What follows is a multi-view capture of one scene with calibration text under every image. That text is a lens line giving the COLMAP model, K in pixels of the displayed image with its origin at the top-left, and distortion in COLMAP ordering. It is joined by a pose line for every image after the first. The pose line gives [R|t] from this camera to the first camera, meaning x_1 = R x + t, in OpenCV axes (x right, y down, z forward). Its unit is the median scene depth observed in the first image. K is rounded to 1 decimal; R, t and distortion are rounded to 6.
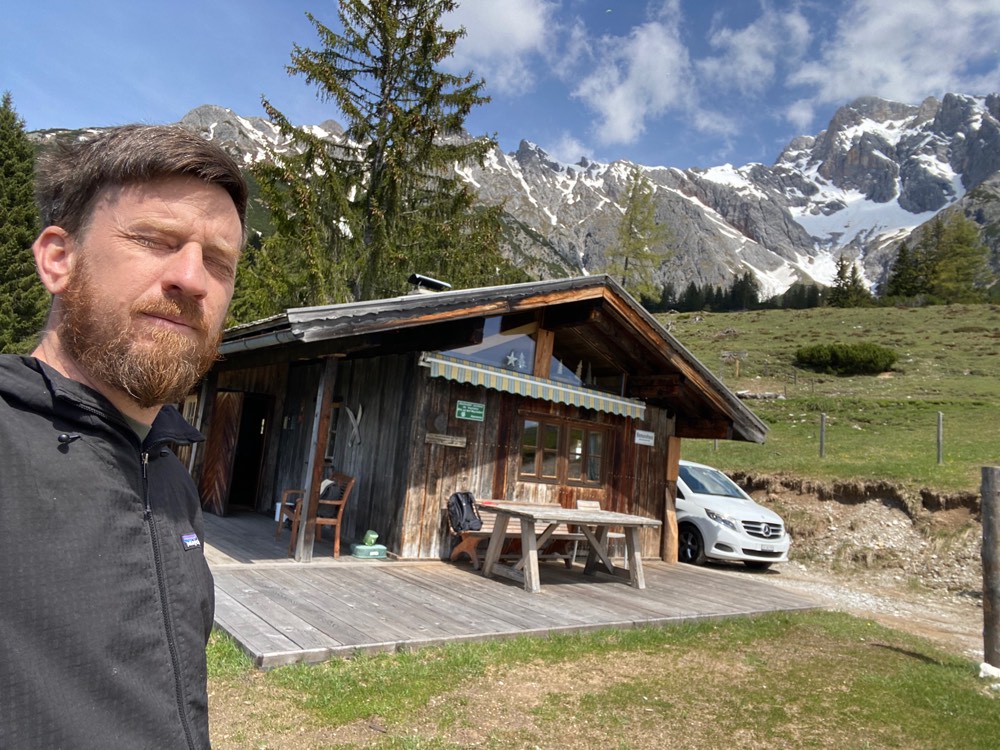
lens RADIAL K [[679.7, 0, 500.0], [0, 679.7, 375.0], [0, 0, 1]] dist [-0.003516, -0.002891]
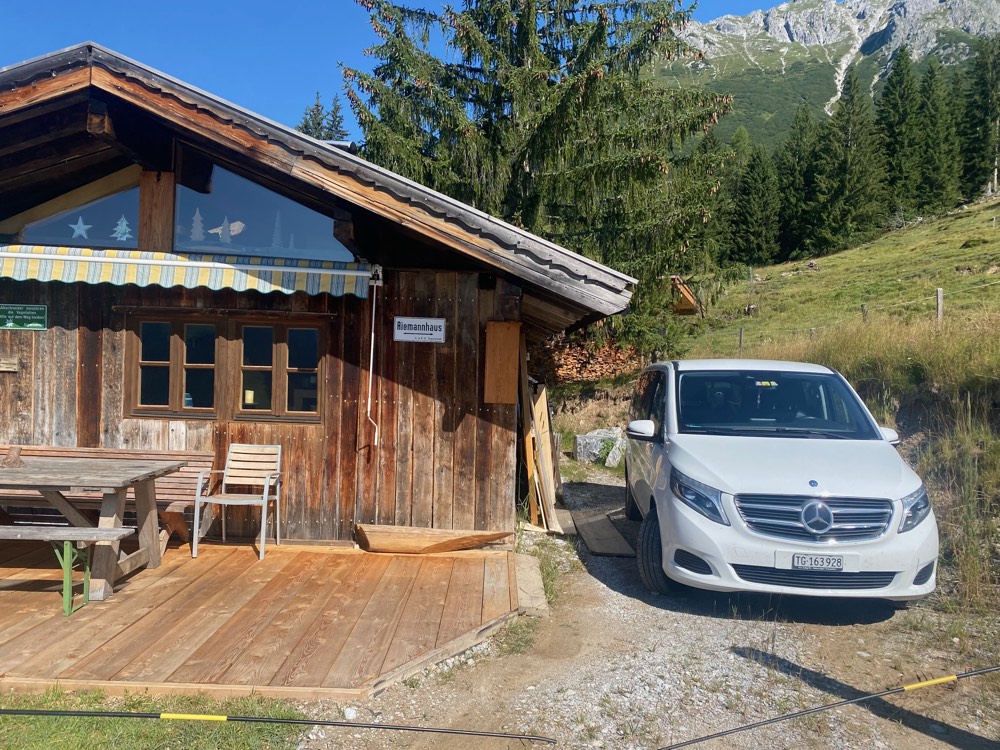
lens RADIAL K [[766.0, 0, 500.0], [0, 766.0, 375.0], [0, 0, 1]] dist [0.004017, 0.002814]
pose [[0.707988, -0.085461, -0.701035, 0.741392], [0.119998, 0.992774, 0.000162, 0.149327], [0.695955, -0.084237, 0.713127, 0.690074]]
